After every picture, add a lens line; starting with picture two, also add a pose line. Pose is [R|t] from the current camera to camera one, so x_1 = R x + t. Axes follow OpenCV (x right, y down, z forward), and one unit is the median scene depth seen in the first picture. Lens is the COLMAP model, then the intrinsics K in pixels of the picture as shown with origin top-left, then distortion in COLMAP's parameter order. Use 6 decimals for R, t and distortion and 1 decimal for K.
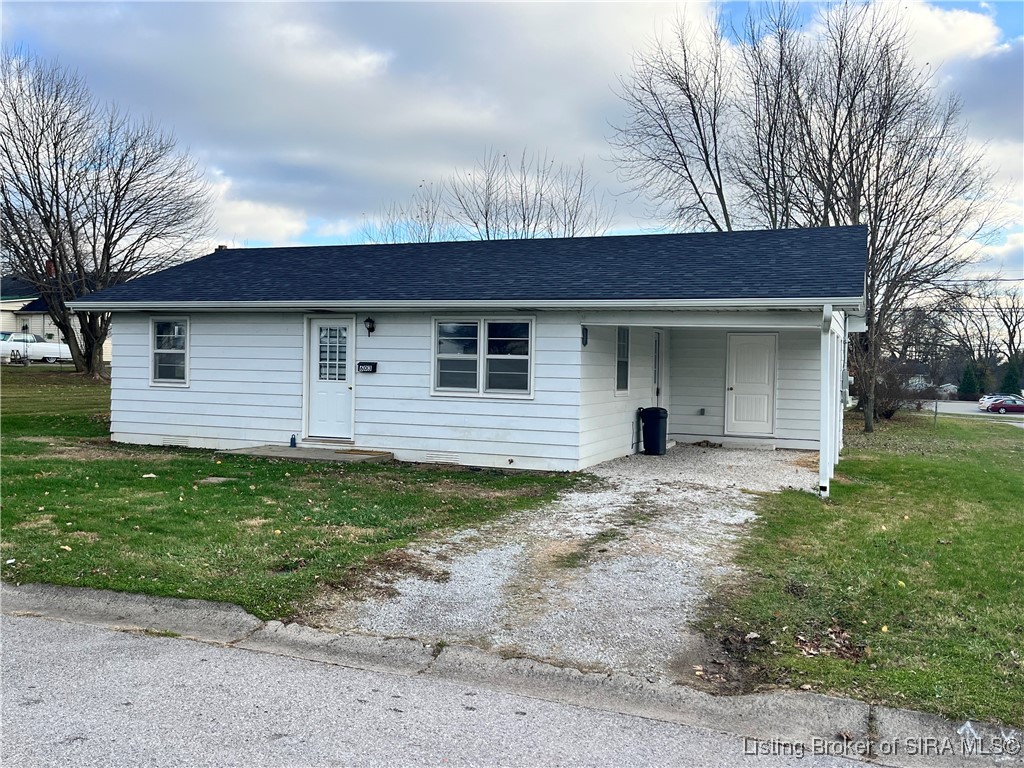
lens RADIAL K [[898.4, 0, 510.7], [0, 898.4, 369.3], [0, 0, 1]] dist [0.037857, -0.017836]
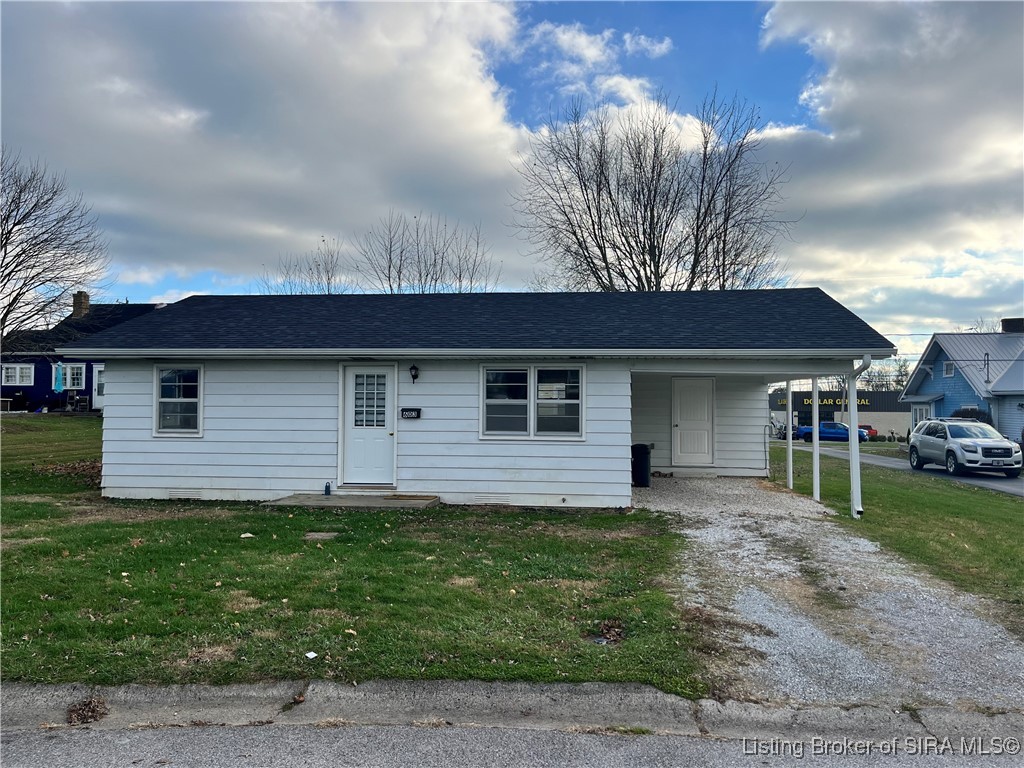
lens RADIAL K [[775.0, 0, 512.0], [0, 775.0, 384.0], [0, 0, 1]] dist [0.063790, -0.090562]
pose [[0.964572, -0.007214, 0.263723, -0.278517], [0.015041, 0.999504, -0.027673, -0.009492], [-0.263392, 0.030659, 0.964201, 0.117188]]
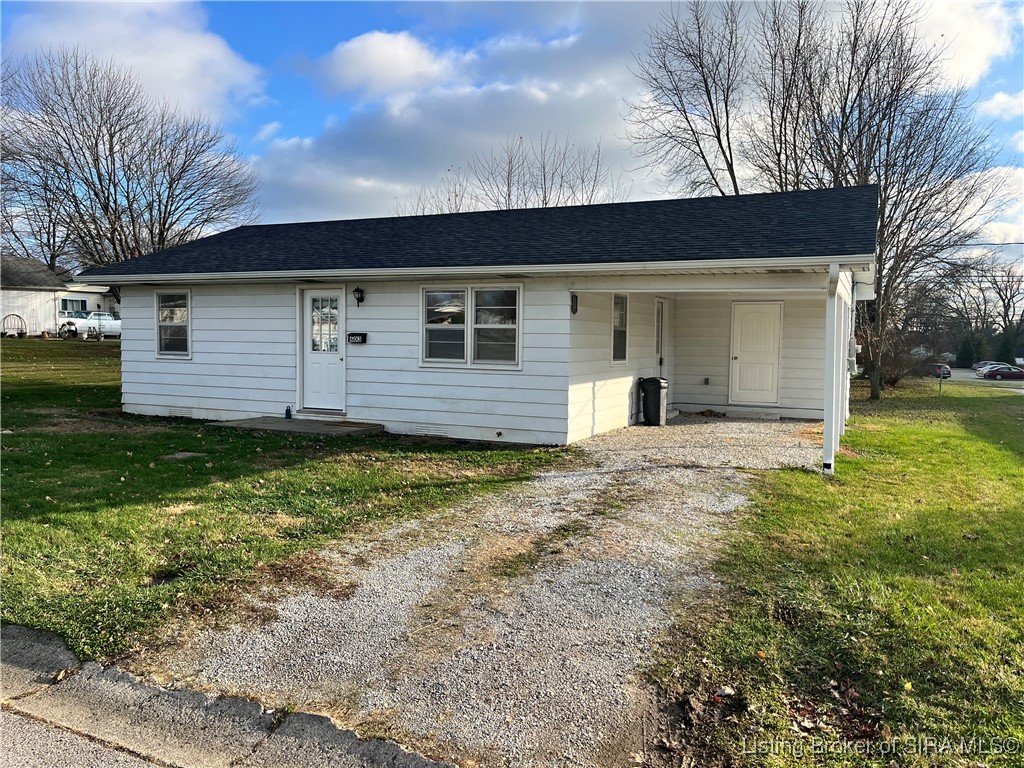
lens RADIAL K [[775.0, 0, 512.0], [0, 775.0, 384.0], [0, 0, 1]] dist [0.063790, -0.090562]
pose [[0.998547, -0.003114, -0.053806, 0.055014], [0.005956, 0.998590, 0.052748, 0.003911], [0.053566, -0.052992, 0.997157, 0.155786]]
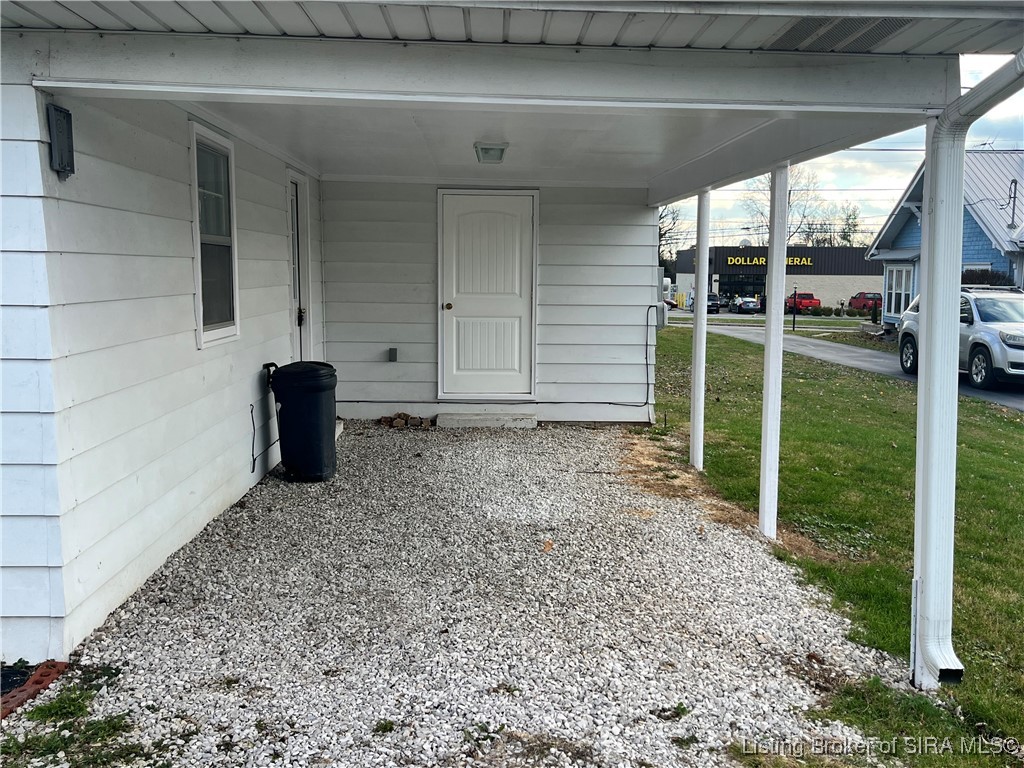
lens RADIAL K [[986.8, 0, 512.0], [0, 986.8, 384.0], [0, 0, 1]] dist [0.031810, -0.000153]
pose [[0.915862, -0.057040, 0.397420, 0.076068], [0.009570, 0.992677, 0.120422, -0.000818], [-0.401378, -0.106487, 0.909701, 0.621113]]
